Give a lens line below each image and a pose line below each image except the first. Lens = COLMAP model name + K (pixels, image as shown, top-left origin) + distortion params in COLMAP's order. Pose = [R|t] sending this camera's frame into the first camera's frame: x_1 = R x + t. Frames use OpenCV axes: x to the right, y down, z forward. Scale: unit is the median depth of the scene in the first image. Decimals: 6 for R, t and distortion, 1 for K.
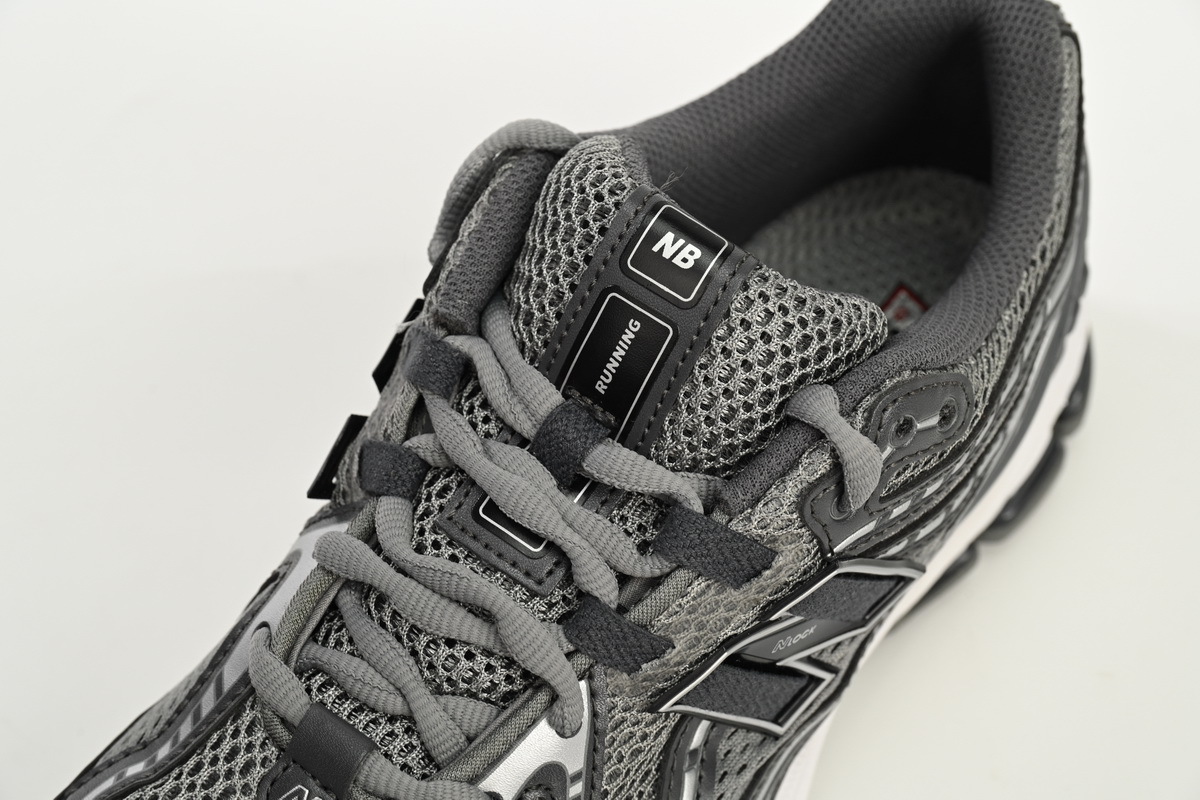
lens RADIAL K [[2318.1, 0, 597.7], [0, 2318.1, 399.4], [0, 0, 1]] dist [-0.015358, 0.000000]
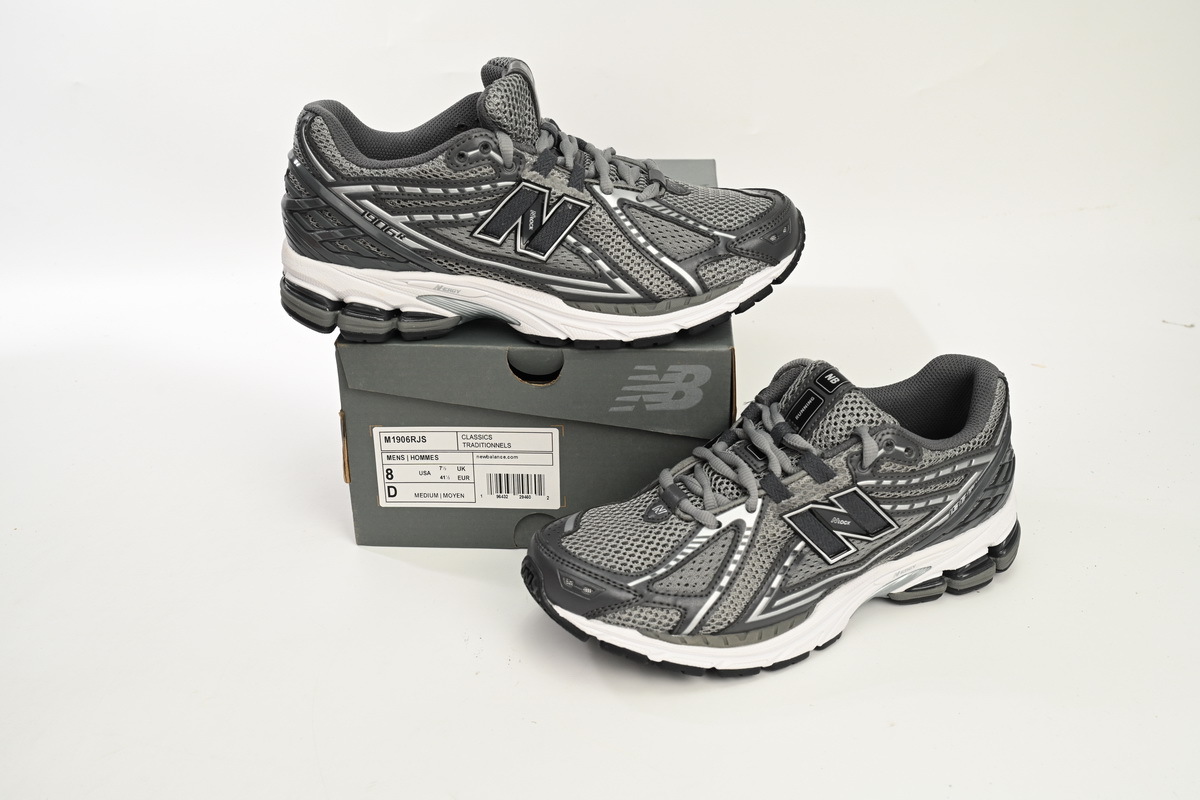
lens RADIAL K [[1294.8, 0, 595.9], [0, 1294.8, 400.0], [0, 0, 1]] dist [-0.095683, 0.000000]
pose [[0.894458, 0.194778, -0.402500, 0.441523], [-0.346605, 0.870713, -0.348890, 0.655297], [0.282505, 0.451576, 0.846327, -0.508514]]
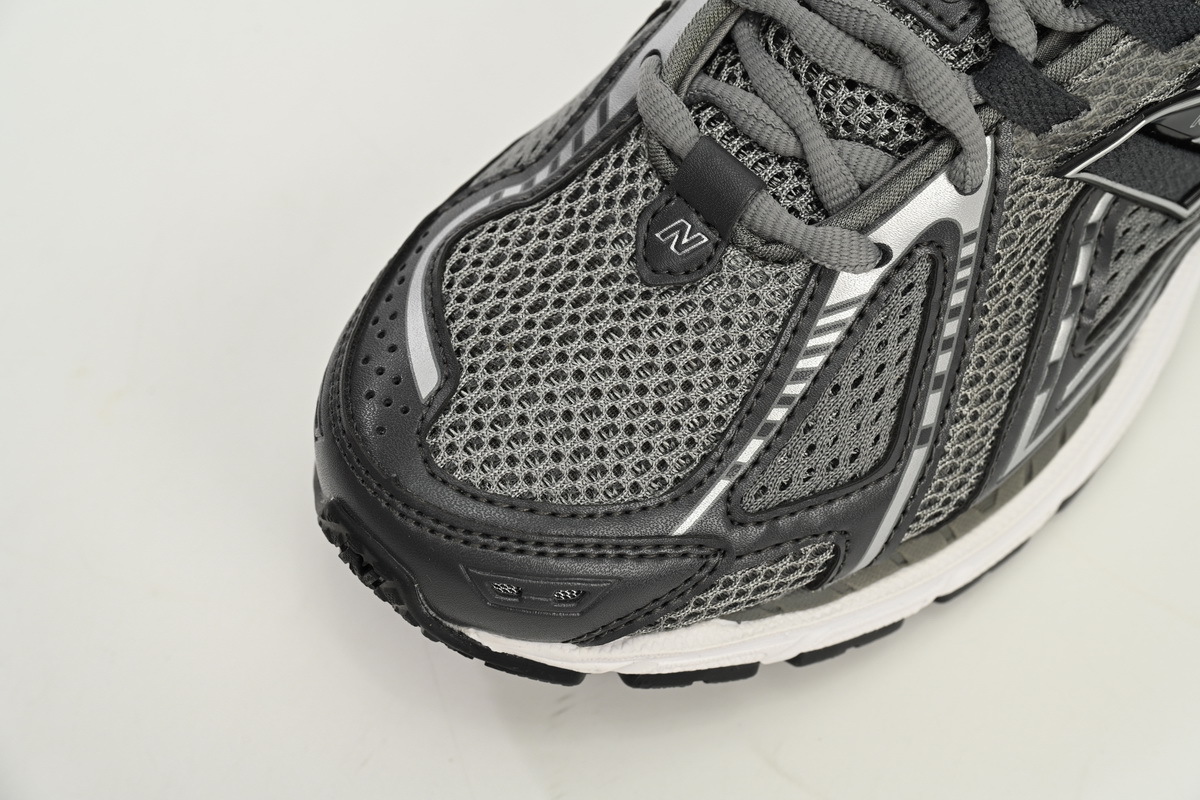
lens RADIAL K [[2318.1, 0, 601.6], [0, 2318.1, 396.4], [0, 0, 1]] dist [-0.015358, 0.000000]
pose [[0.988779, 0.096746, -0.113826, -0.044113], [-0.071952, 0.976182, 0.204675, 0.042631], [0.130917, -0.194189, 0.972189, 0.041444]]
